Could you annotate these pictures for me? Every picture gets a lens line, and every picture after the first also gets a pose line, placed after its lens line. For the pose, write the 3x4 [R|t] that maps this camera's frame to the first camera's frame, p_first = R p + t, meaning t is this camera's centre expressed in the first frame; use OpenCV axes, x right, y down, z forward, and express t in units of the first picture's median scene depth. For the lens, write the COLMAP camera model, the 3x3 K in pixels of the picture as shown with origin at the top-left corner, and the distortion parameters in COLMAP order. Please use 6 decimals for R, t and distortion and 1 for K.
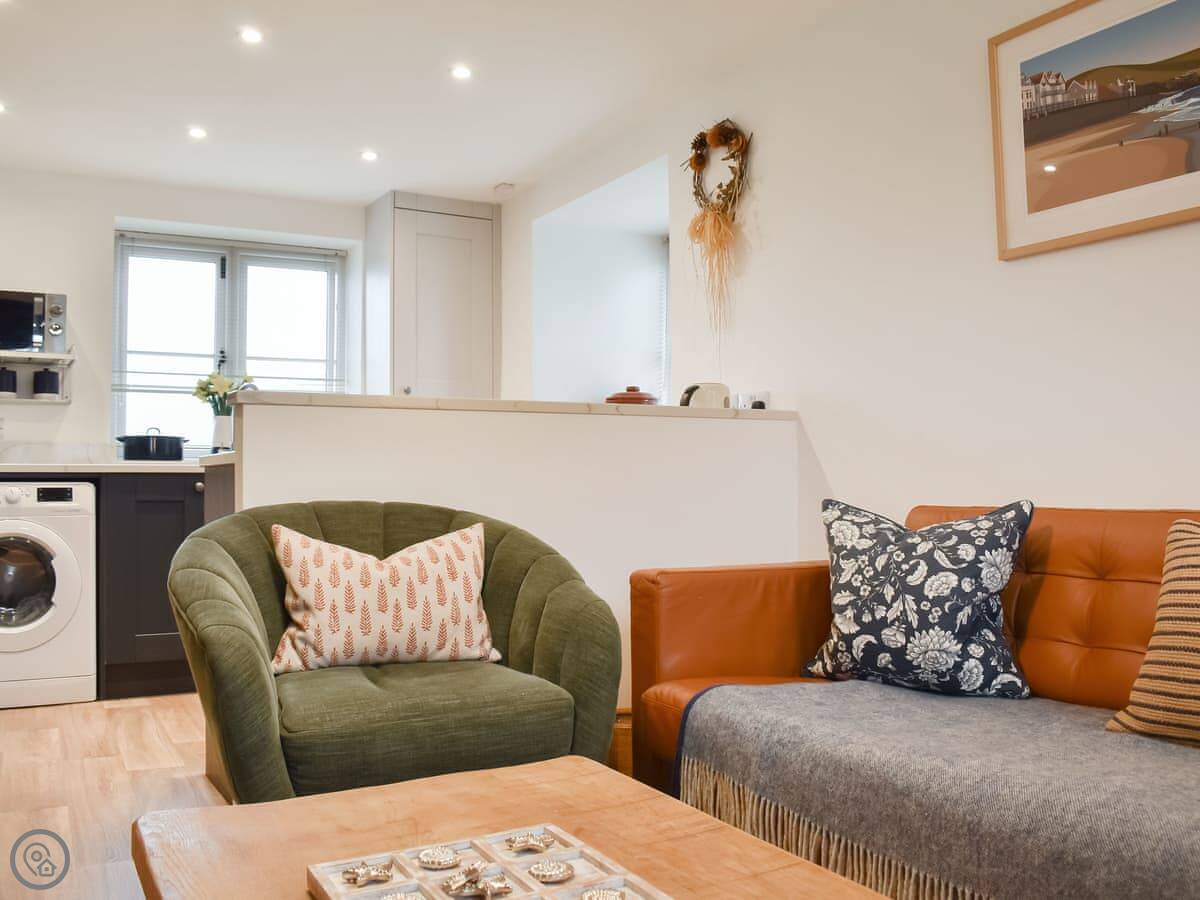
lens RADIAL K [[1083.2, 0, 571.0], [0, 1083.2, 467.8], [0, 0, 1]] dist [-0.078391, 0.000610]
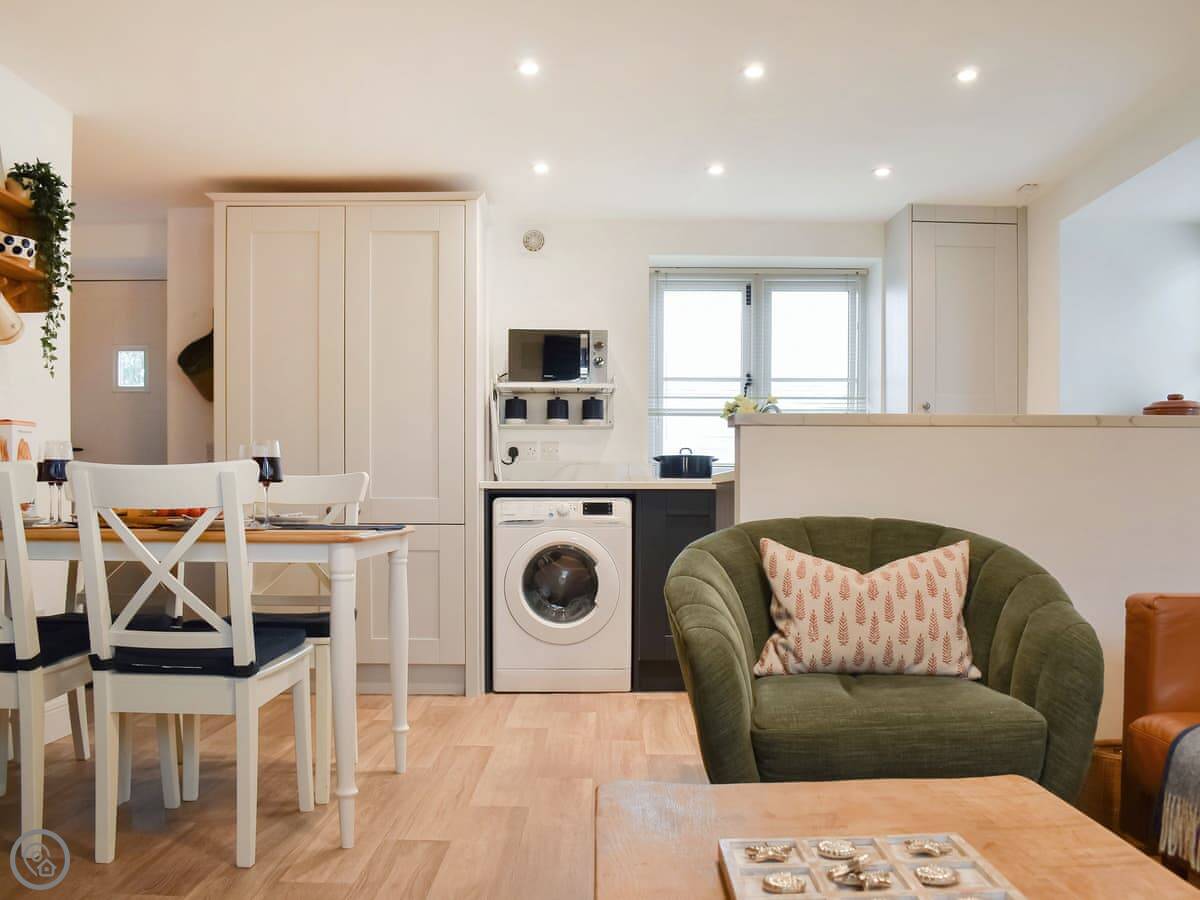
lens RADIAL K [[1063.7, 0, 600.5], [0, 1063.7, 557.7], [0, 0, 1]] dist [-0.067637, -0.015080]
pose [[0.888612, 0.027685, -0.457824, 0.065403], [0.004116, 0.997655, 0.068317, -0.000712], [0.458642, -0.062592, 0.886414, -0.014215]]
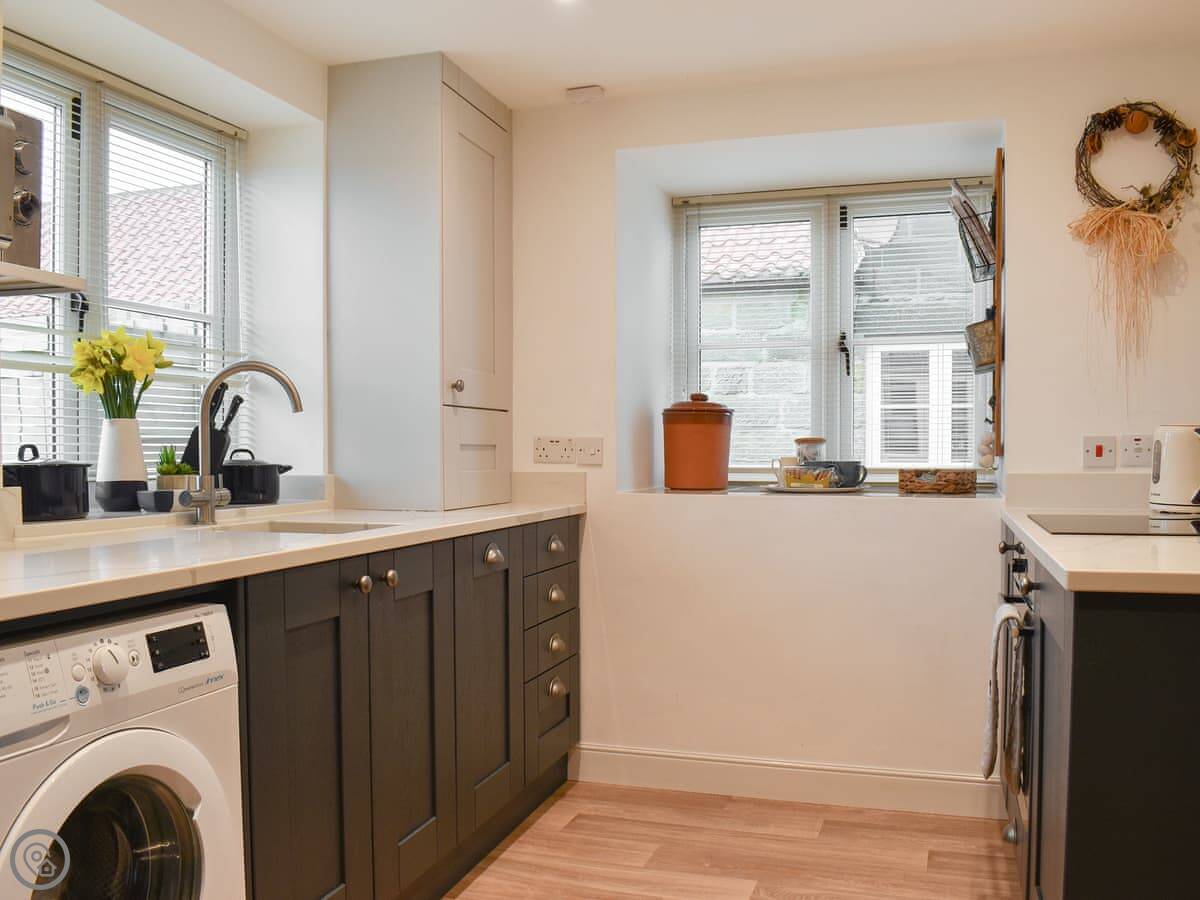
lens RADIAL K [[1065.1, 0, 599.0], [0, 1065.1, 500.6], [0, 0, 1]] dist [-0.084944, 0.015375]
pose [[0.725901, -0.027644, 0.687244, -1.071494], [-0.012139, 0.998521, 0.052986, -0.083337], [-0.687692, -0.046805, 0.724492, 1.055529]]
